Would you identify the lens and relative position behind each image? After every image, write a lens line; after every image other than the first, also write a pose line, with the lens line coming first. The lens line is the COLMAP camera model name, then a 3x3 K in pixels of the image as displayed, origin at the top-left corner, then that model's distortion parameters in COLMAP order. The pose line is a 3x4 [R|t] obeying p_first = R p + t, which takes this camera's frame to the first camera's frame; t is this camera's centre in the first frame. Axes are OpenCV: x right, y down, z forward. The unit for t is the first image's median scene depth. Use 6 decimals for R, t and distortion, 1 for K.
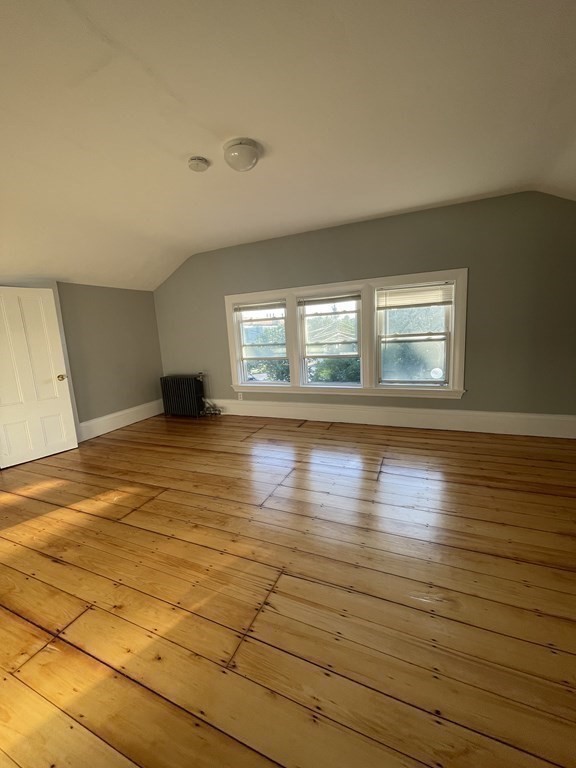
lens RADIAL K [[310.6, 0, 282.3], [0, 310.6, 385.8], [0, 0, 1]] dist [-0.001274, -0.000117]
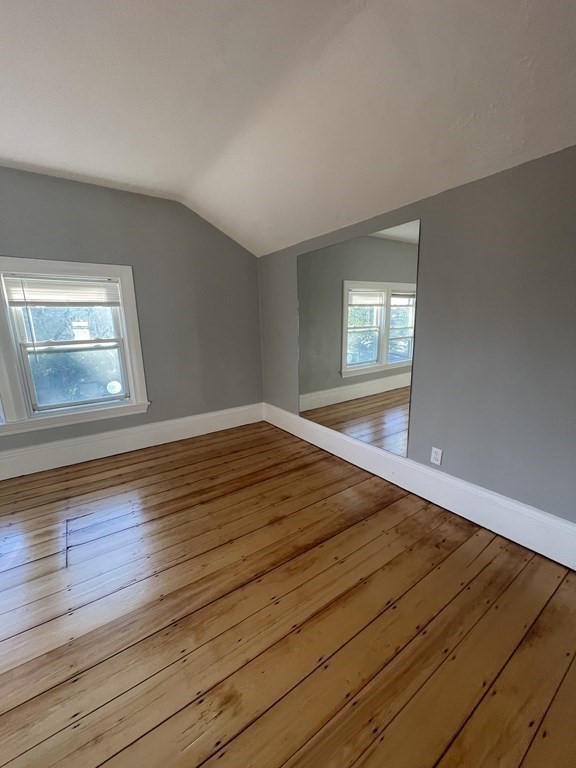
lens RADIAL K [[310.6, 0, 282.3], [0, 310.6, 385.8], [0, 0, 1]] dist [-0.001274, -0.000117]
pose [[0.528384, -0.128515, 0.839223, 0.034947], [0.144348, 0.987684, 0.060367, -0.031476], [-0.836645, 0.089243, 0.540427, 0.177774]]
